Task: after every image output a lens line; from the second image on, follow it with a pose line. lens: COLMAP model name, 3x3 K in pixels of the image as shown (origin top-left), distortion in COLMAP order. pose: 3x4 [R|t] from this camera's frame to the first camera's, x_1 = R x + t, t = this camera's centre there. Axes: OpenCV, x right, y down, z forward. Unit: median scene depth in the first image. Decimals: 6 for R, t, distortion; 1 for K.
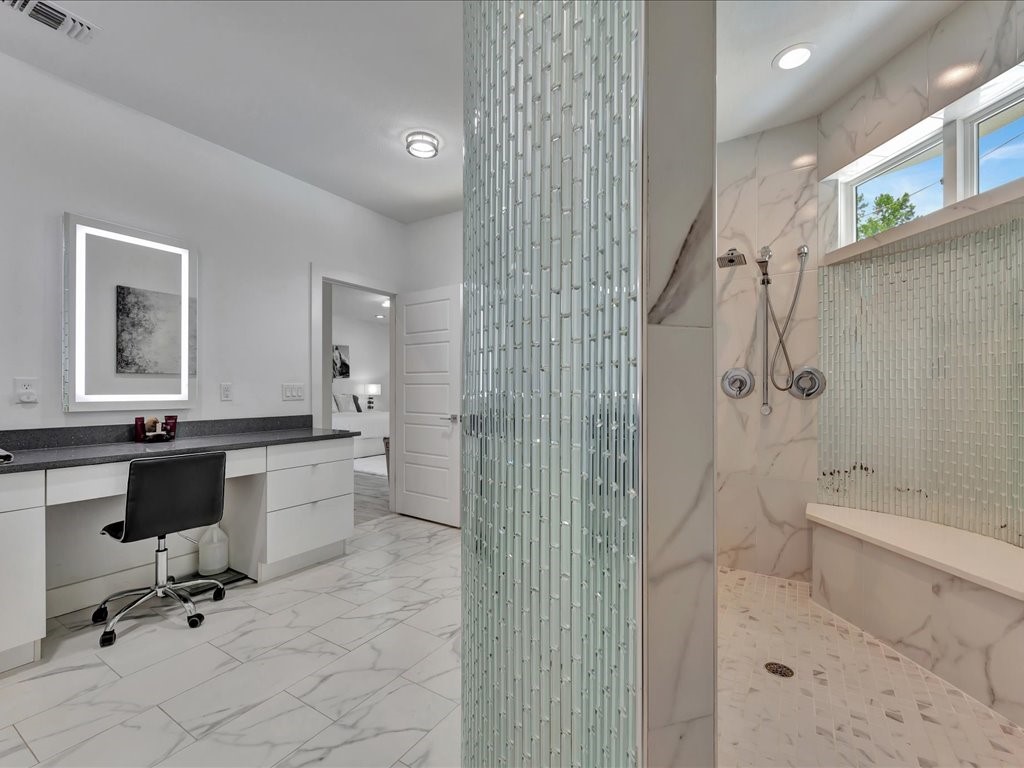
lens RADIAL K [[456.2, 0, 512.5], [0, 456.2, 389.8], [0, 0, 1]] dist [-0.000360, -0.000668]
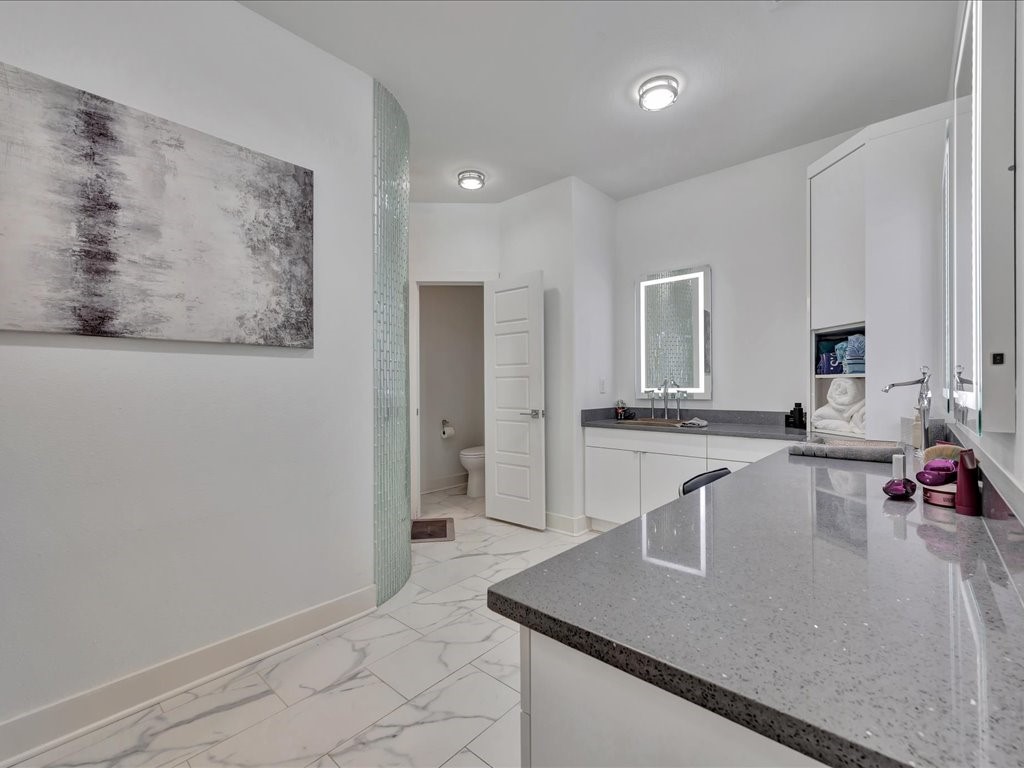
lens RADIAL K [[456.2, 0, 512.5], [0, 456.2, 389.8], [0, 0, 1]] dist [-0.000360, -0.000668]
pose [[-0.985844, 0.005373, 0.167578, -0.527026], [0.005434, 0.999985, -0.000096, 0.009840], [-0.167576, 0.000816, -0.985859, 1.668954]]
